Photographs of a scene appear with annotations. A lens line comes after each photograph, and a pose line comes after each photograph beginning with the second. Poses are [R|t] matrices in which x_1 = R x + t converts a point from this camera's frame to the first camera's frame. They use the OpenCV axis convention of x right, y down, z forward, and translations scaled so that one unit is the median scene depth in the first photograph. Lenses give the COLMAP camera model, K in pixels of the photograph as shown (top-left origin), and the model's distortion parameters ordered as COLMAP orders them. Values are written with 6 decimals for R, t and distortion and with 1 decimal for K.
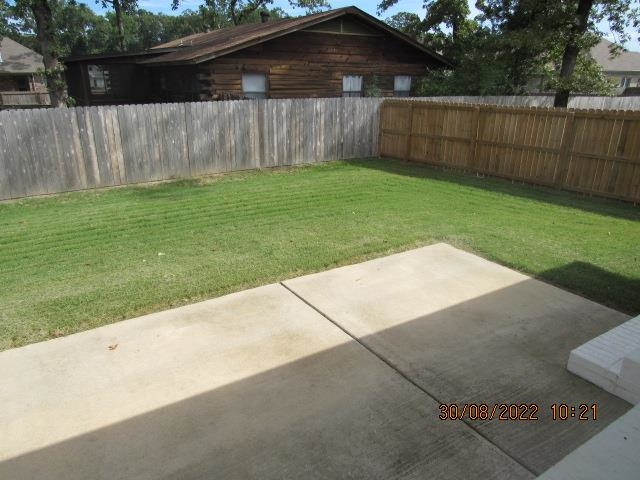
lens RADIAL K [[443.4, 0, 320.0], [0, 443.4, 240.0], [0, 0, 1]] dist [-0.036305, -0.005554]
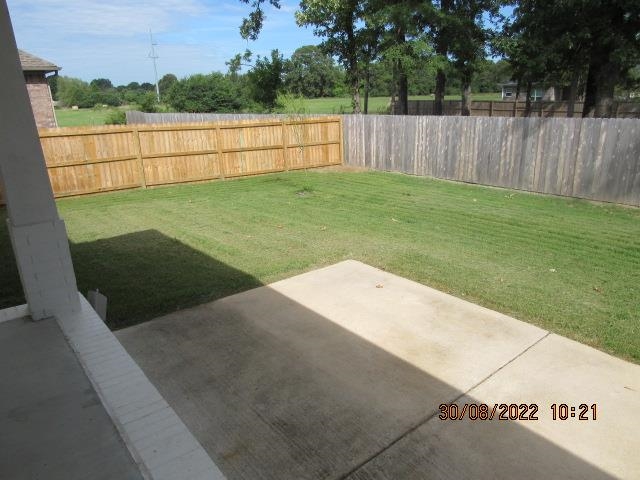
lens RADIAL K [[457.9, 0, 320.0], [0, 457.9, 240.0], [0, 0, 1]] dist [-0.037265, -0.000827]
pose [[0.116400, 0.292655, -0.949107, 0.650499], [-0.314515, 0.917285, 0.244271, -0.143872], [0.942089, 0.270075, 0.198817, 0.390023]]
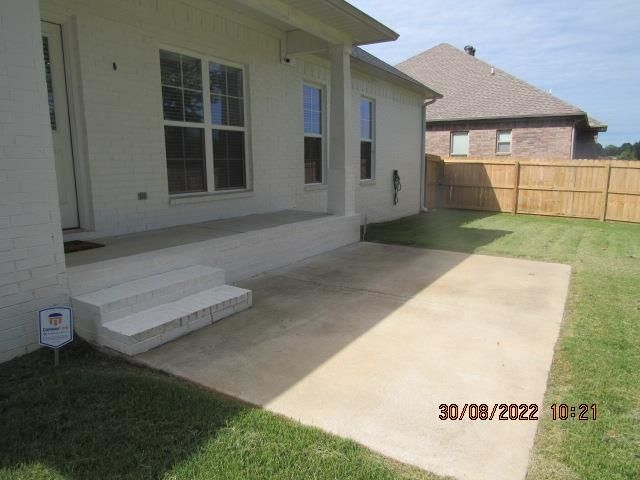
lens RADIAL K [[460.6, 0, 319.9], [0, 460.6, 246.4], [0, 0, 1]] dist [-0.022644, 0.002160]
pose [[-0.892657, 0.075826, -0.444313, 0.697584], [-0.159909, 0.868353, 0.469460, -0.367699], [0.421417, 0.490116, -0.763016, 1.450778]]
